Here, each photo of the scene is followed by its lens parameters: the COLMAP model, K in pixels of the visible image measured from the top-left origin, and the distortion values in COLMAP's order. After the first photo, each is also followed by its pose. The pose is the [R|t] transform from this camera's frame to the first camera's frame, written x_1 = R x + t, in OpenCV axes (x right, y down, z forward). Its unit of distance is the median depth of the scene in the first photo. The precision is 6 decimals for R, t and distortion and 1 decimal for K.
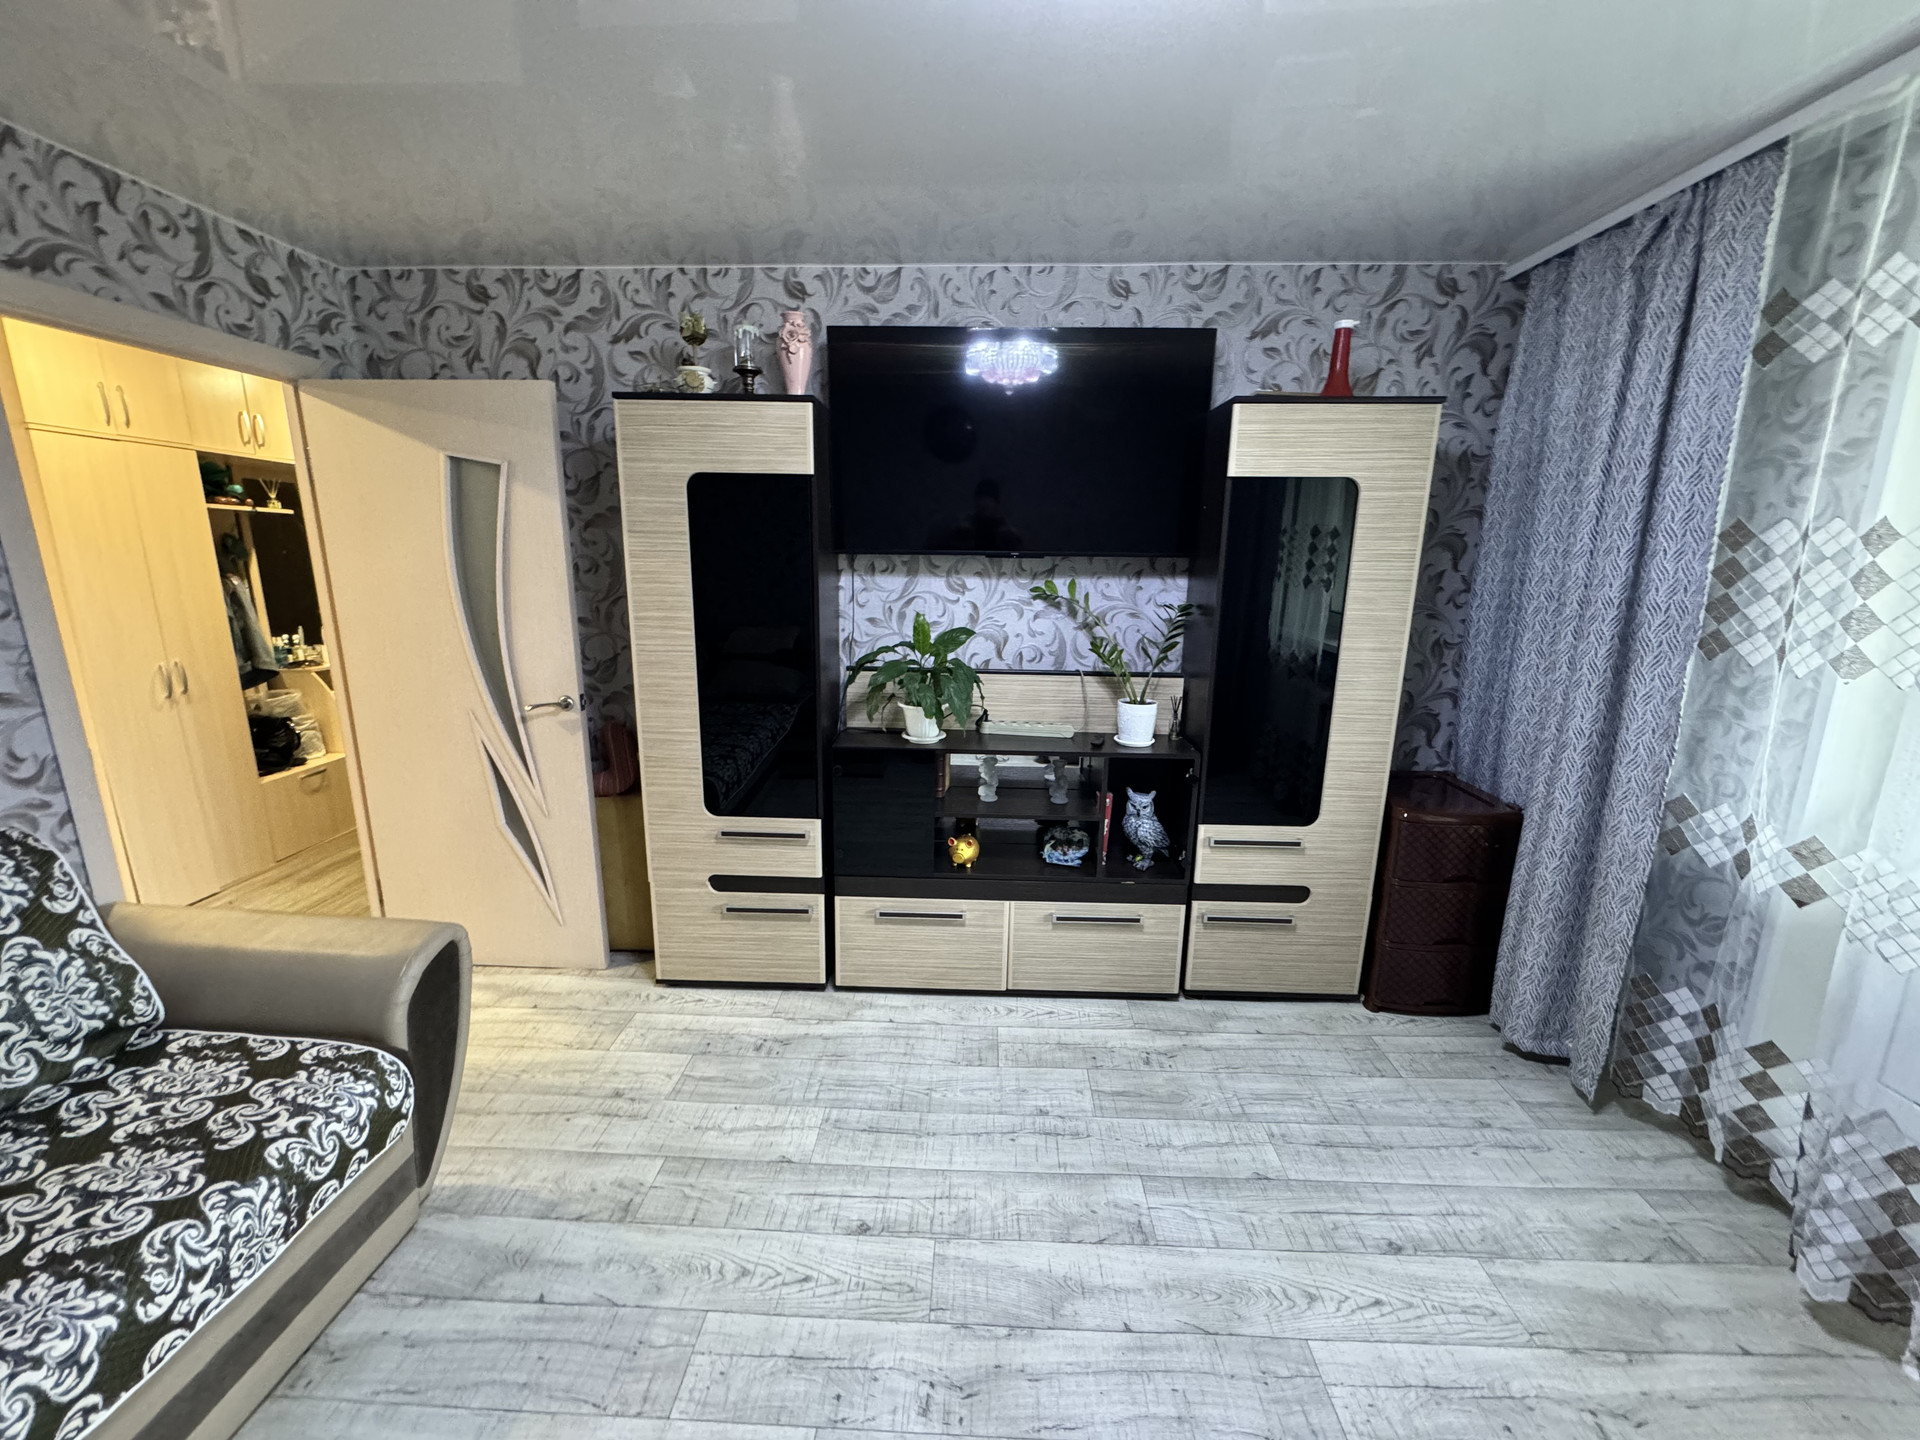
lens RADIAL K [[764.6, 0, 960.2], [0, 764.6, 719.1], [0, 0, 1]] dist [-0.002823, 0.000252]
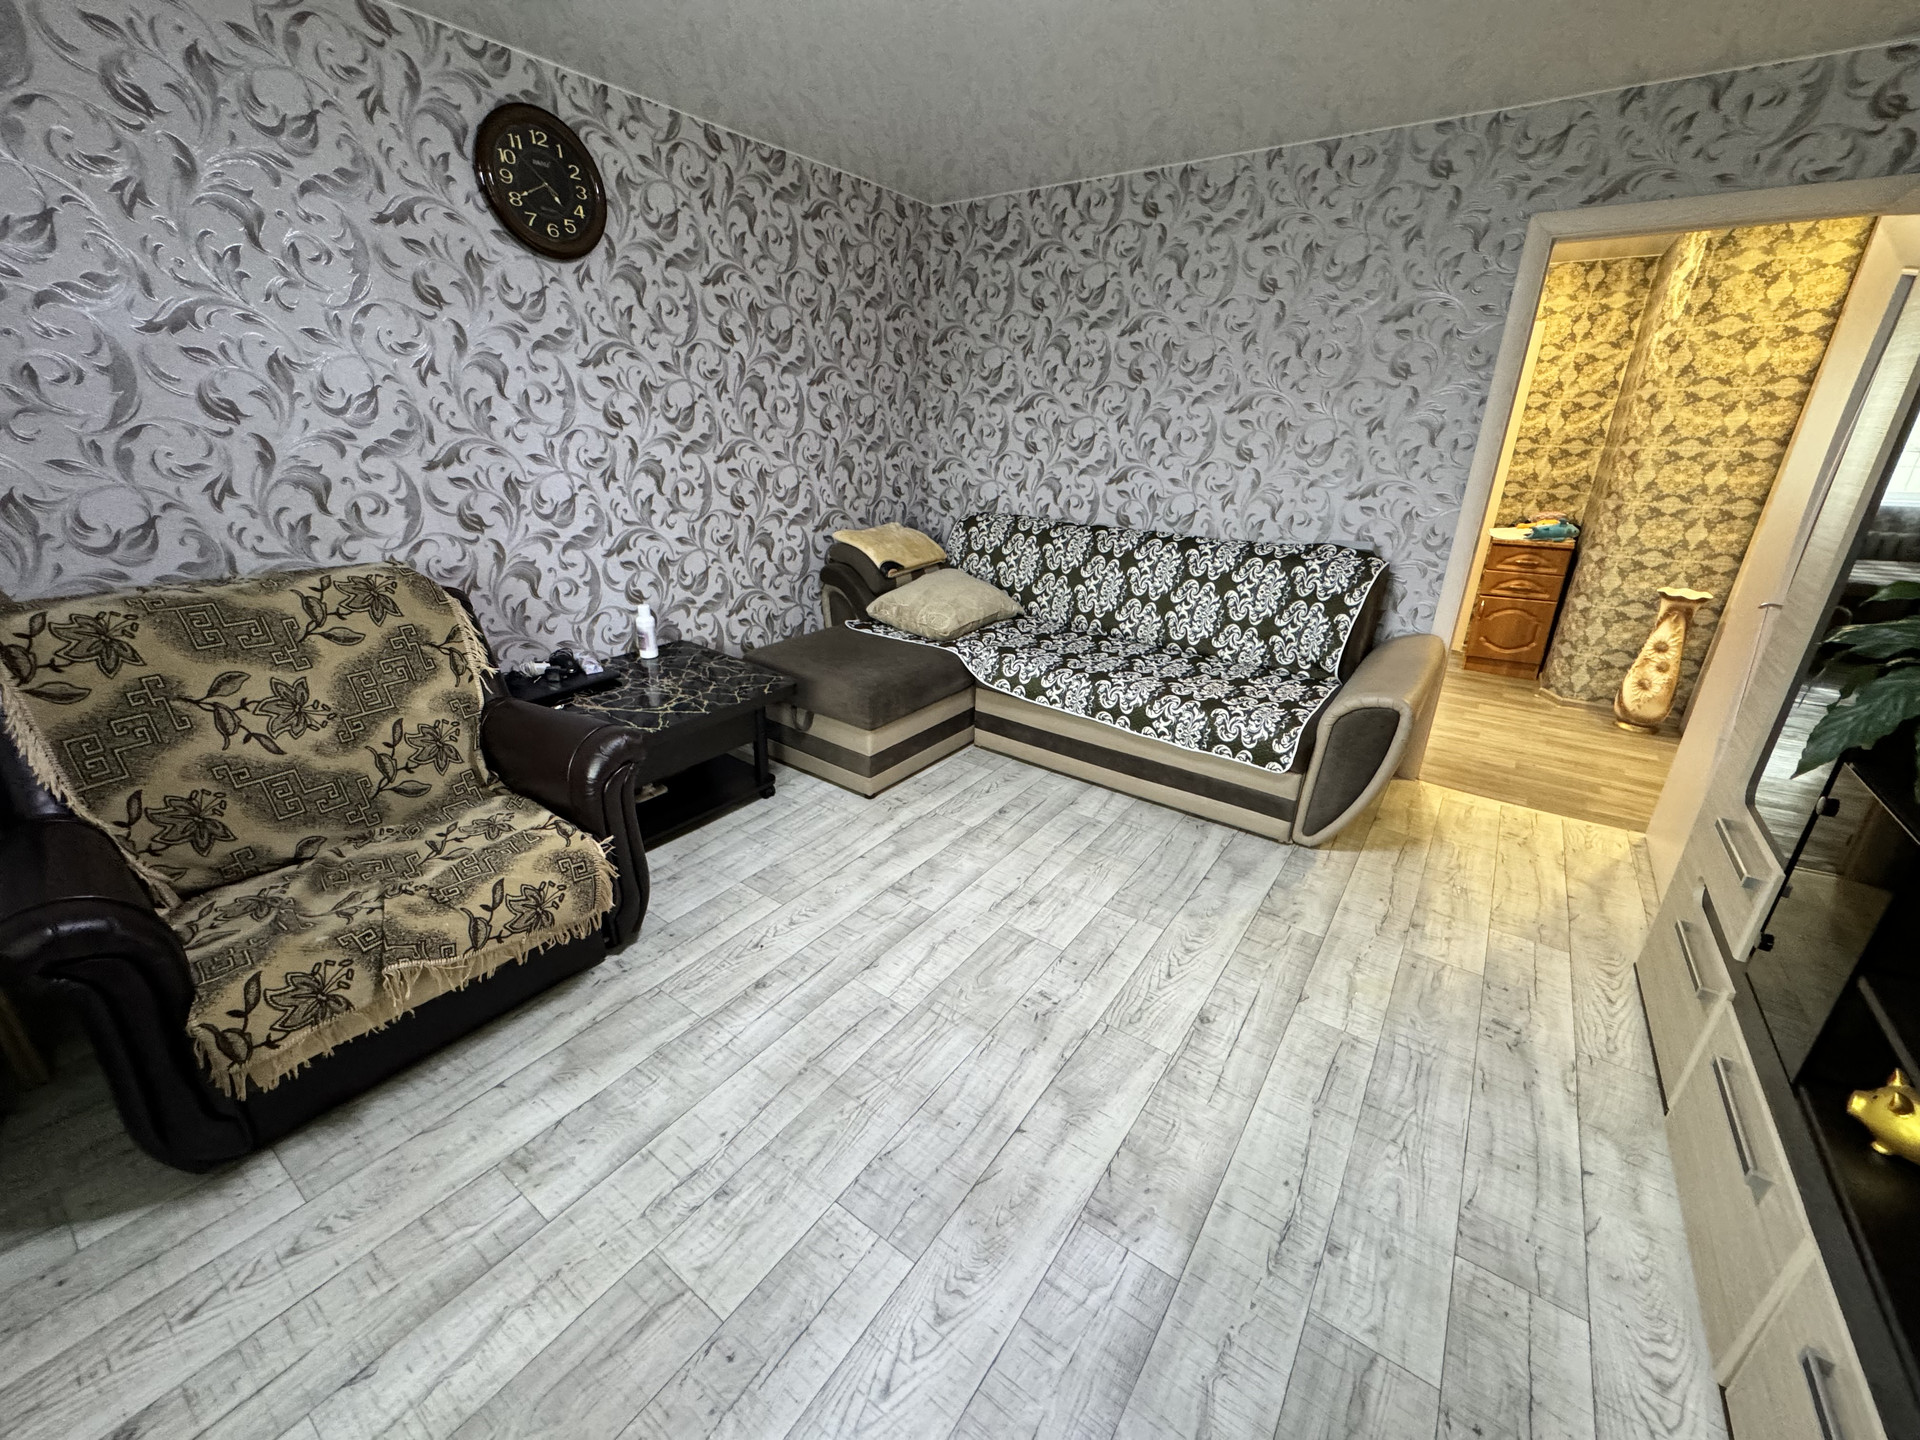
lens RADIAL K [[764.6, 0, 960.2], [0, 764.6, 719.1], [0, 0, 1]] dist [-0.002823, 0.000252]
pose [[-0.548059, 0.286669, -0.785781, 0.614786], [-0.202121, 0.866207, 0.456983, -0.114772], [0.811652, 0.409276, -0.416790, 0.744181]]
